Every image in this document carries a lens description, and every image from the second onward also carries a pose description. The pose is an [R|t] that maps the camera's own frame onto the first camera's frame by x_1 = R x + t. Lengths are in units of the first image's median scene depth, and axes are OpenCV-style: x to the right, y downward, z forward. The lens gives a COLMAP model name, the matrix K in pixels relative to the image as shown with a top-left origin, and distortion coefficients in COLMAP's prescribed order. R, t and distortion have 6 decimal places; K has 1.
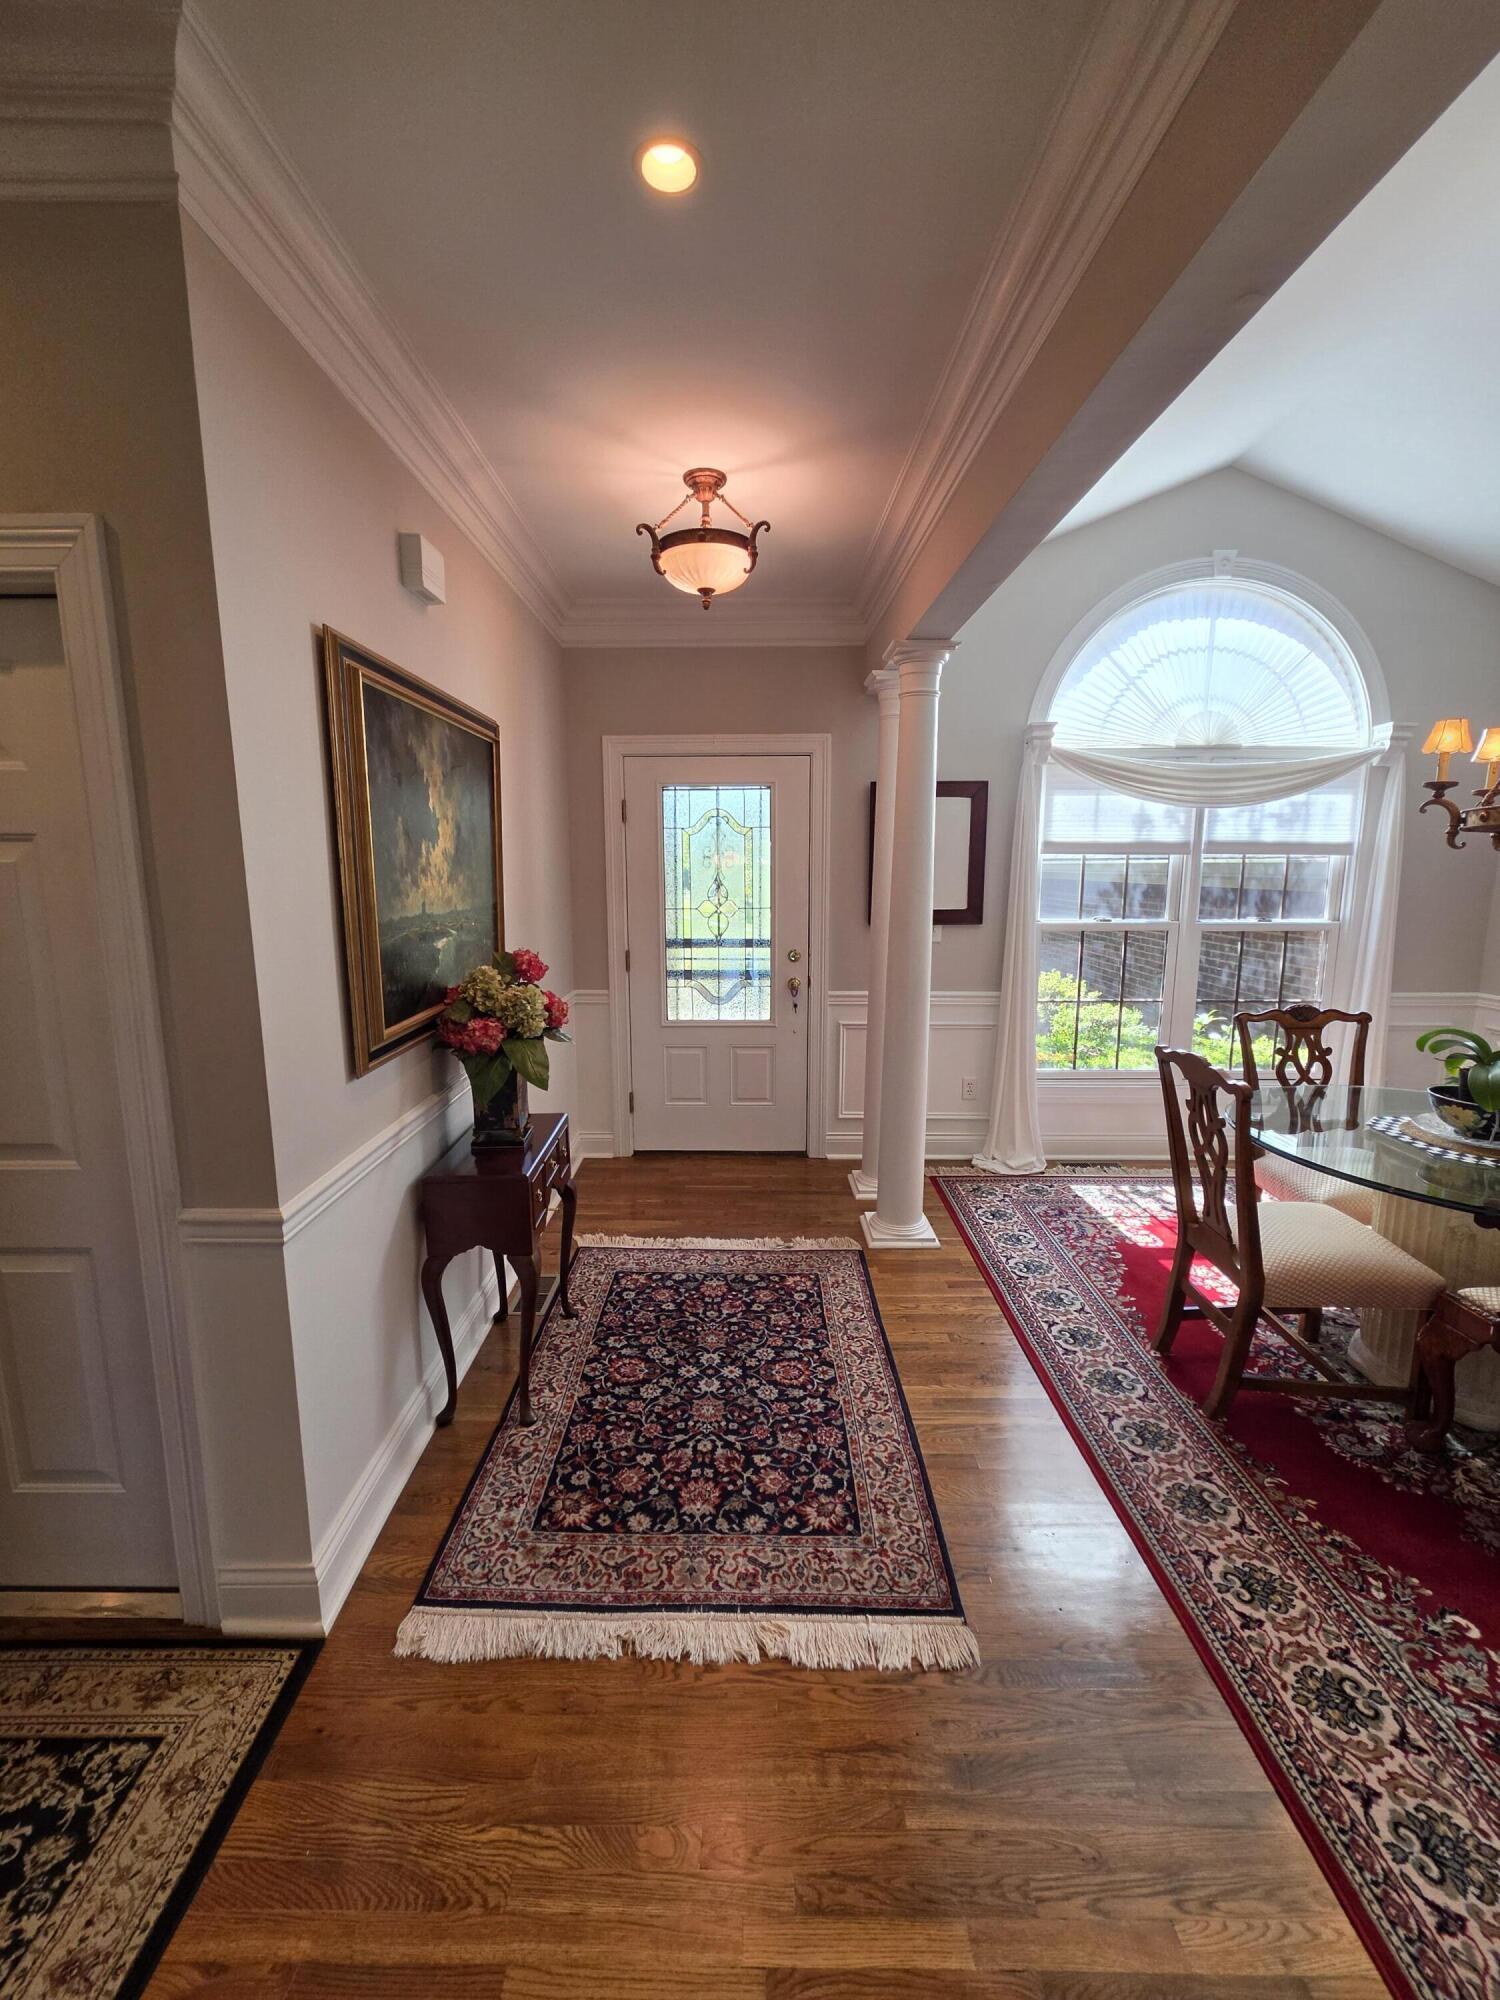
lens RADIAL K [[851.2, 0, 739.4], [0, 851.2, 1001.2], [0, 0, 1]] dist [-0.003665, -0.000019]
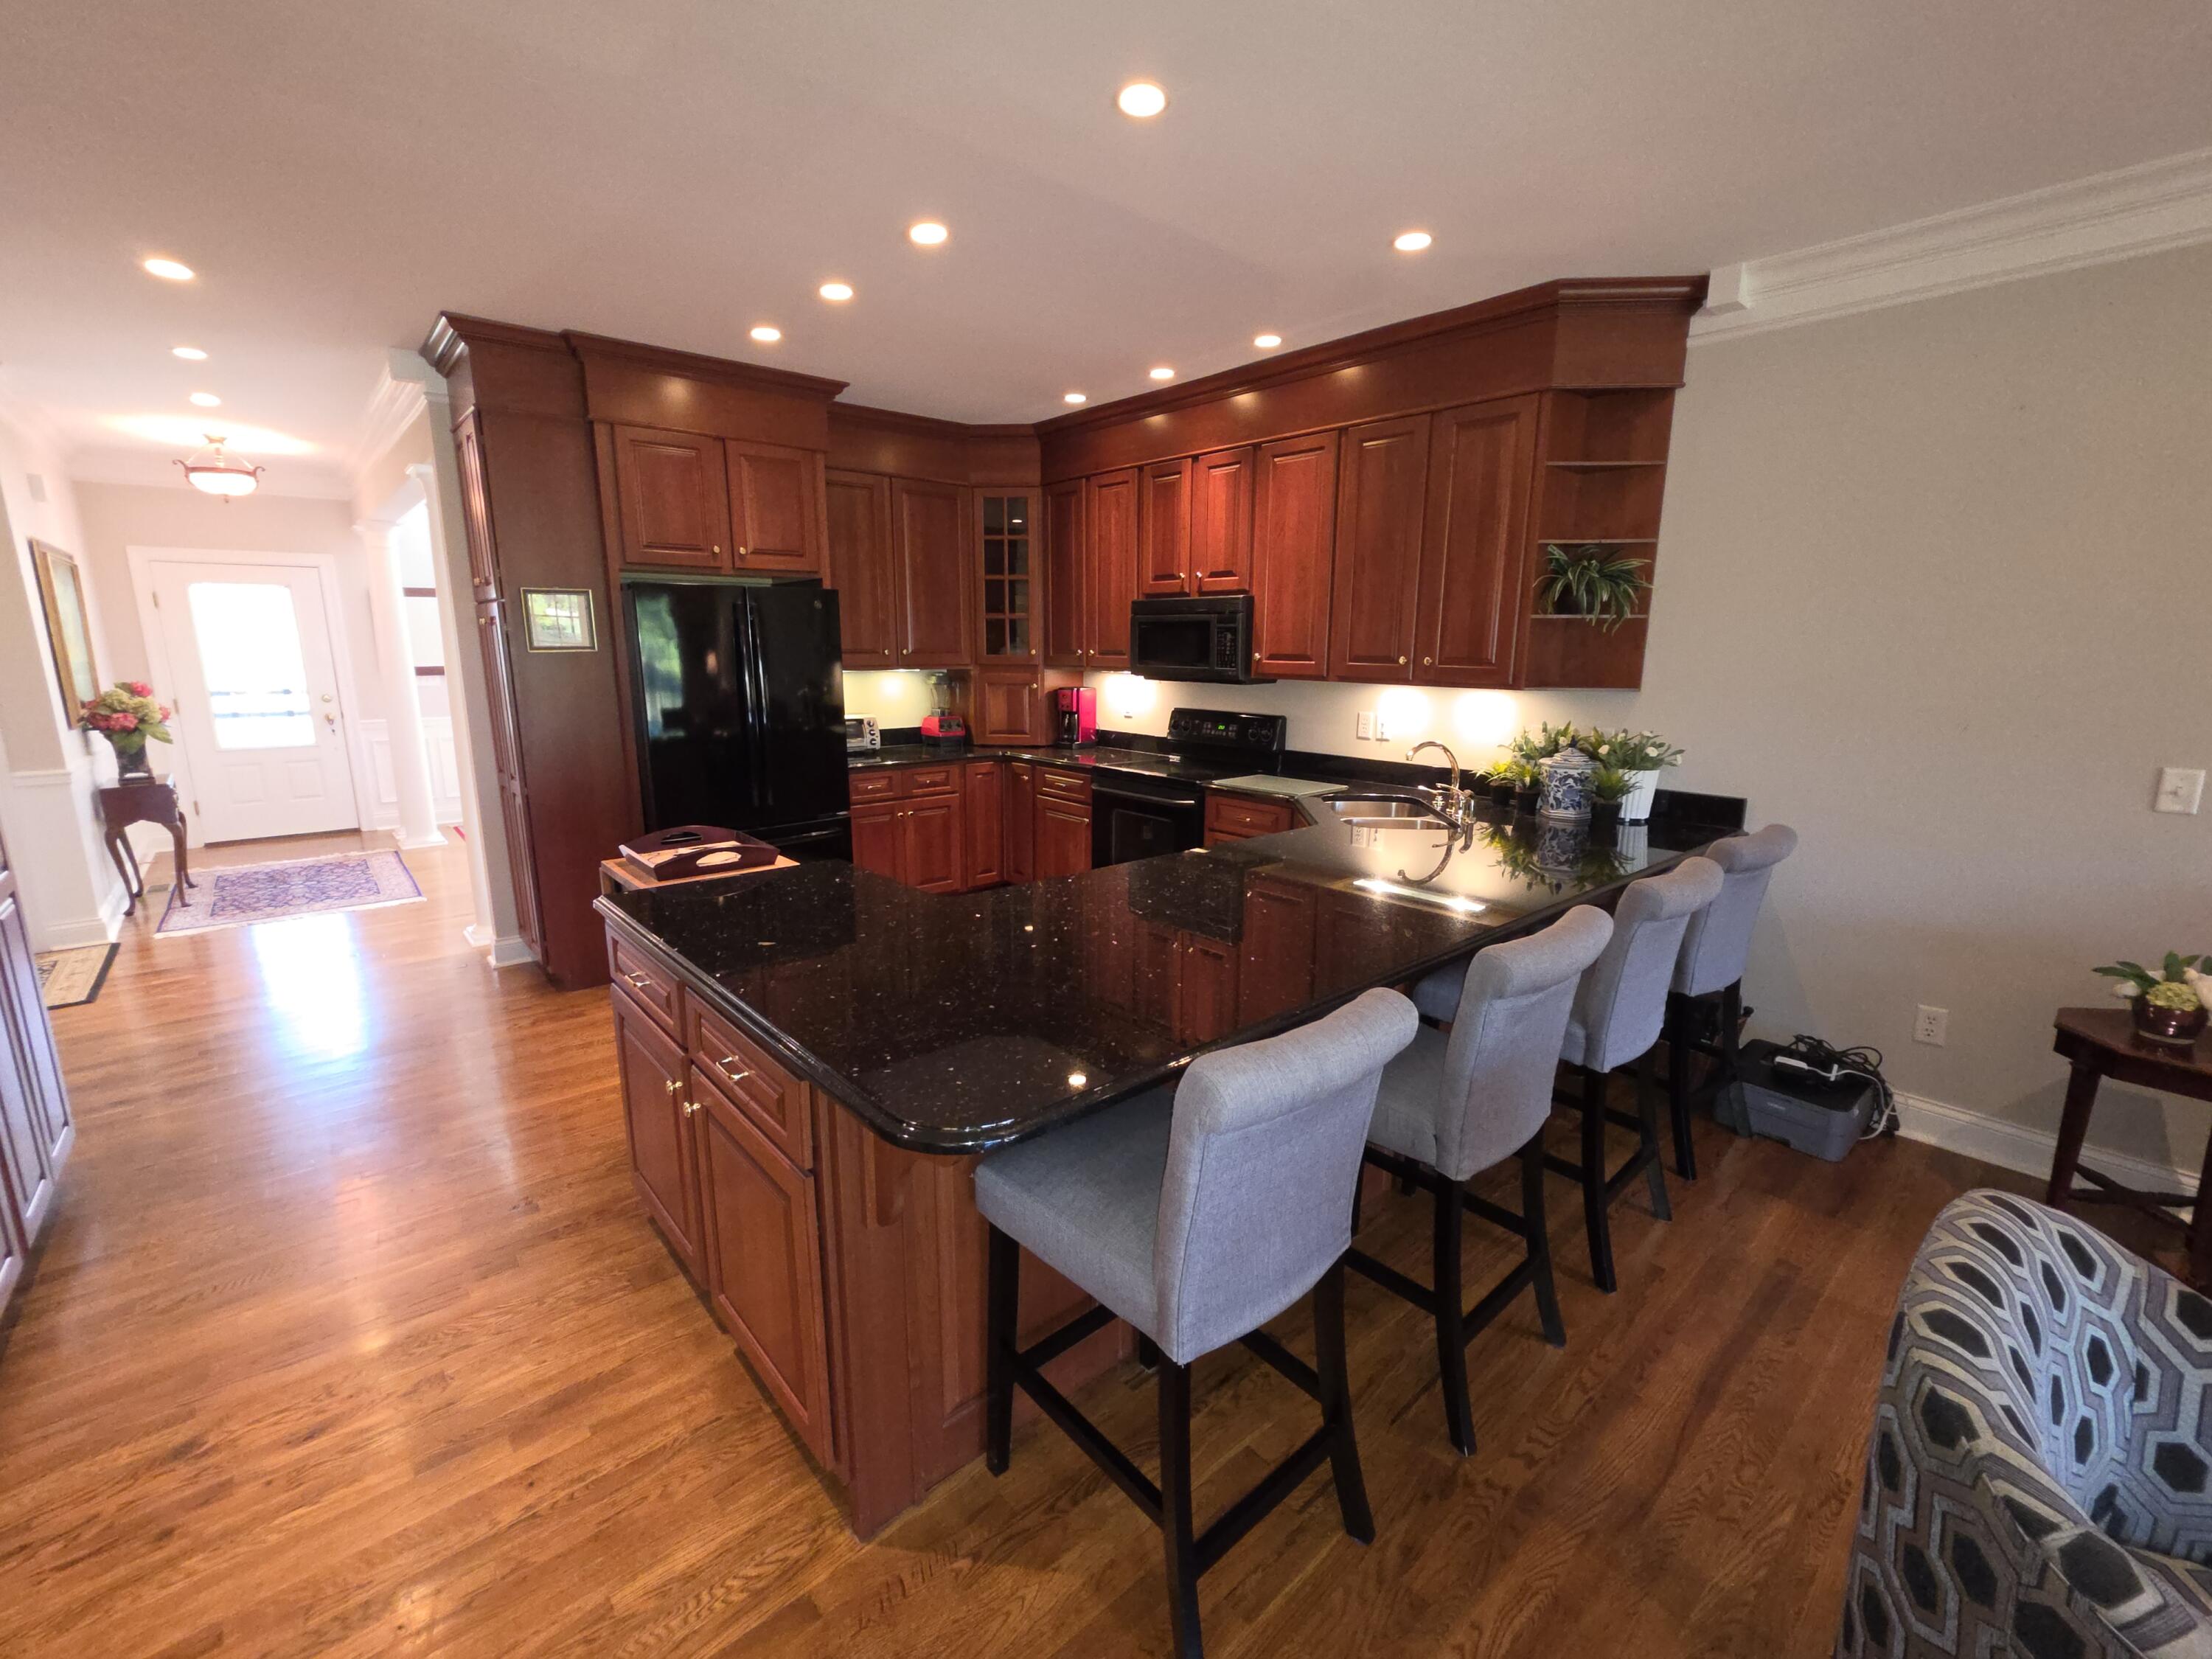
lens RADIAL K [[941.5, 0, 1118.4], [0, 941.5, 839.5], [0, 0, 1]] dist [-0.003665, -0.000019]
pose [[0.741514, -0.132161, 0.657792, -0.031227], [0.101211, 0.991222, 0.085060, 0.251086], [-0.663260, 0.003503, 0.748381, -1.533779]]
